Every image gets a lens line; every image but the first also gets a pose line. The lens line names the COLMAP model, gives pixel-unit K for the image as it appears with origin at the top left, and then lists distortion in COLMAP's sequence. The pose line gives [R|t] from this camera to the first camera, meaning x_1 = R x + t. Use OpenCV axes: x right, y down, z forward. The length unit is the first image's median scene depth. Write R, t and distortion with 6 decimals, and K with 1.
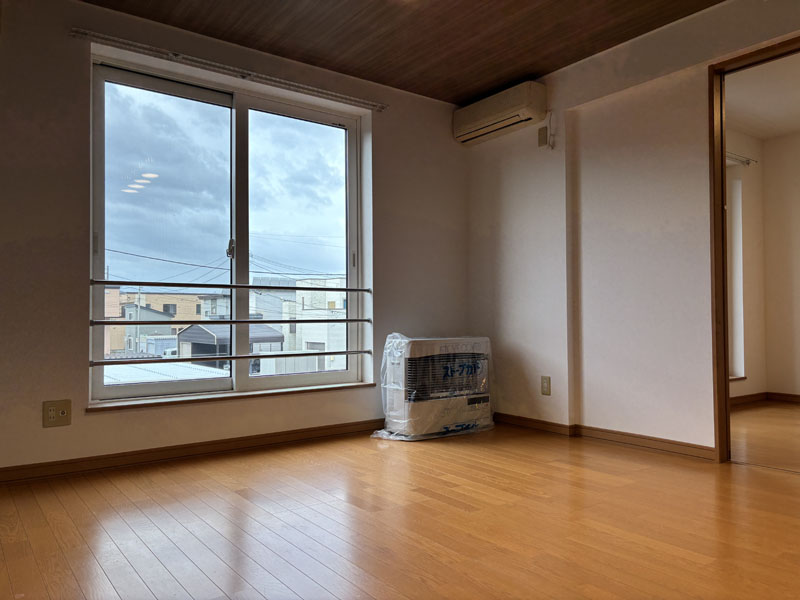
lens RADIAL K [[603.5, 0, 403.6], [0, 603.5, 301.6], [0, 0, 1]] dist [0.029833, -0.025314]
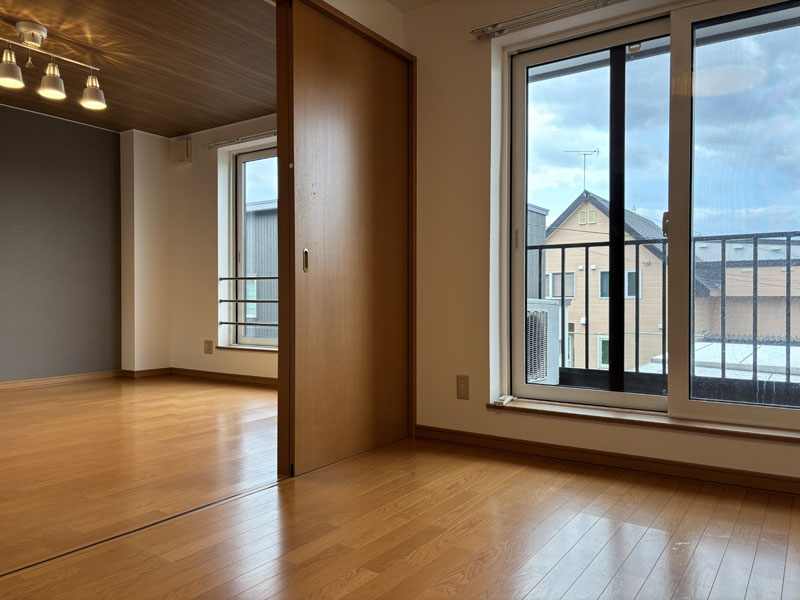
lens RADIAL K [[603.5, 0, 419.2], [0, 603.5, 302.2], [0, 0, 1]] dist [0.029833, -0.025314]
pose [[0.334633, 0.011796, -0.942275, 1.338179], [0.017273, 0.999677, 0.018649, 0.014971], [0.942190, -0.022516, 0.334321, 0.894855]]
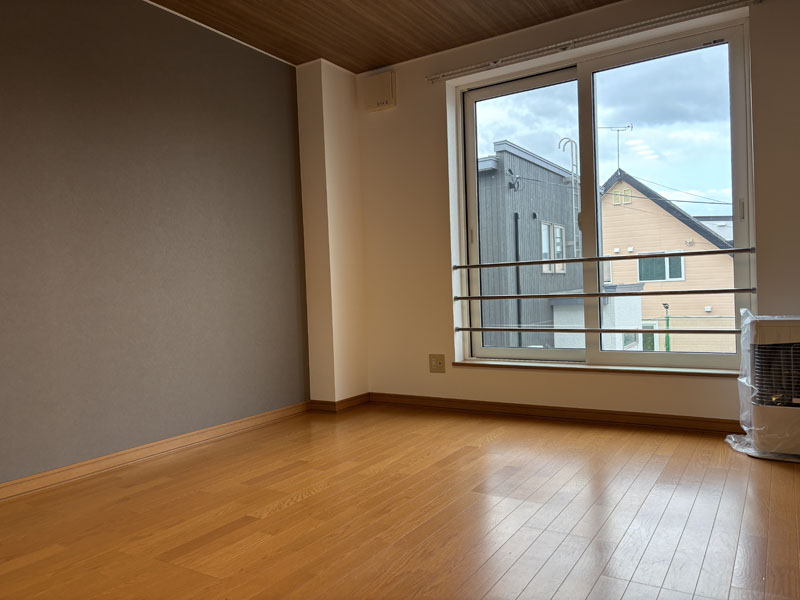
lens RADIAL K [[603.5, 0, 405.2], [0, 603.5, 302.6], [0, 0, 1]] dist [0.029833, -0.025314]
pose [[0.355659, 0.010725, -0.934554, 0.621487], [0.054749, 0.997978, 0.032289, -0.002576], [0.933011, -0.062650, 0.354353, 0.409555]]
